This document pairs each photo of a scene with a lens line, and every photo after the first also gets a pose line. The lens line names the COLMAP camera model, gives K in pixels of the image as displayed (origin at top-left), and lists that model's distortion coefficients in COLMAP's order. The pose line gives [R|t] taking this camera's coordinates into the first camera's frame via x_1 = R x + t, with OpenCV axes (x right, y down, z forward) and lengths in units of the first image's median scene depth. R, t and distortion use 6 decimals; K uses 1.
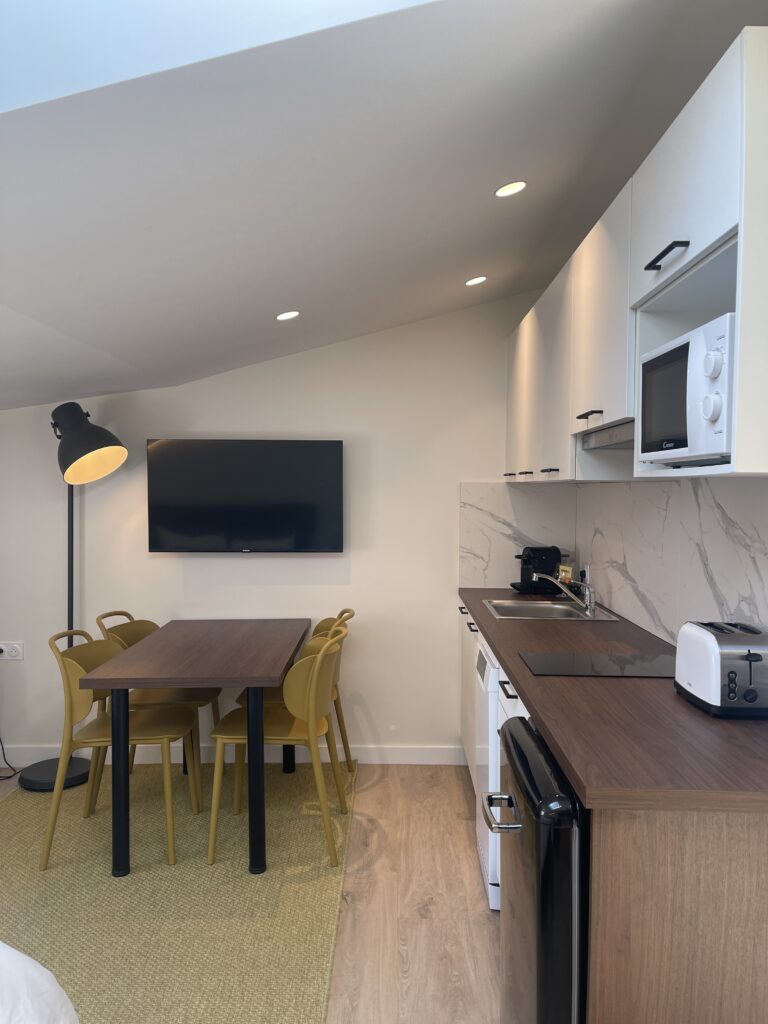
lens RADIAL K [[774.4, 0, 383.6], [0, 774.4, 510.9], [0, 0, 1]] dist [0.032026, -0.038281]
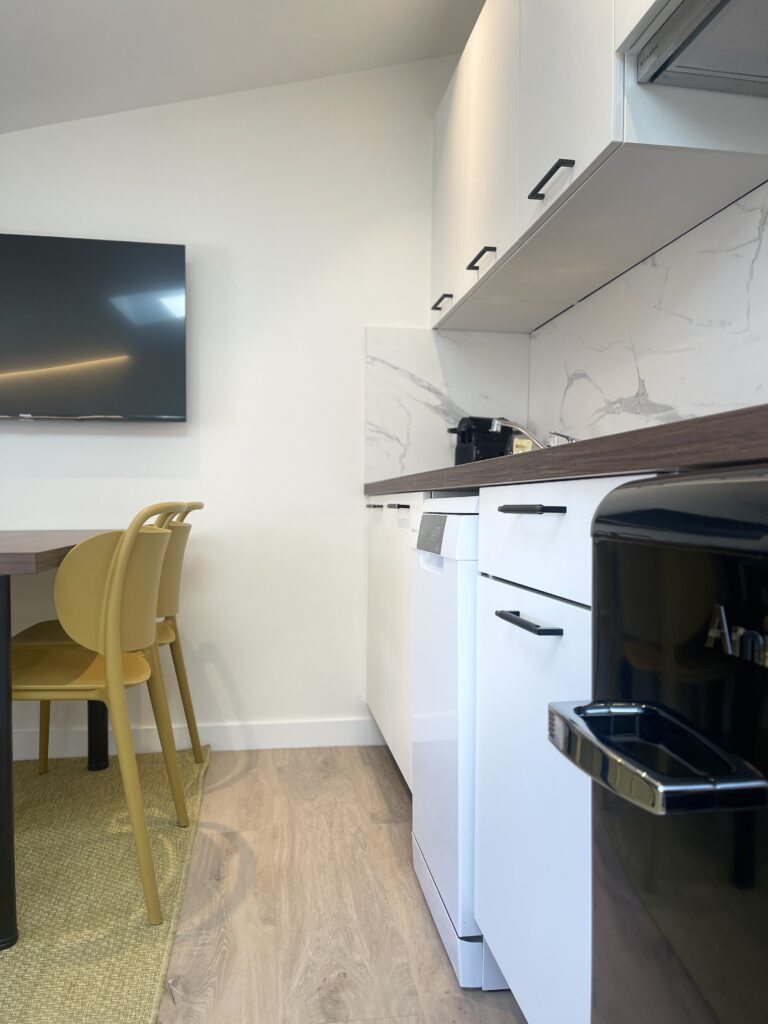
lens RADIAL K [[774.4, 0, 385.8], [0, 774.4, 509.6], [0, 0, 1]] dist [0.032026, -0.038281]
pose [[0.985736, 0.001038, 0.168297, 0.001844], [0.002865, 0.999733, -0.022945, 0.163682], [-0.168276, 0.023100, 0.985469, 0.388322]]
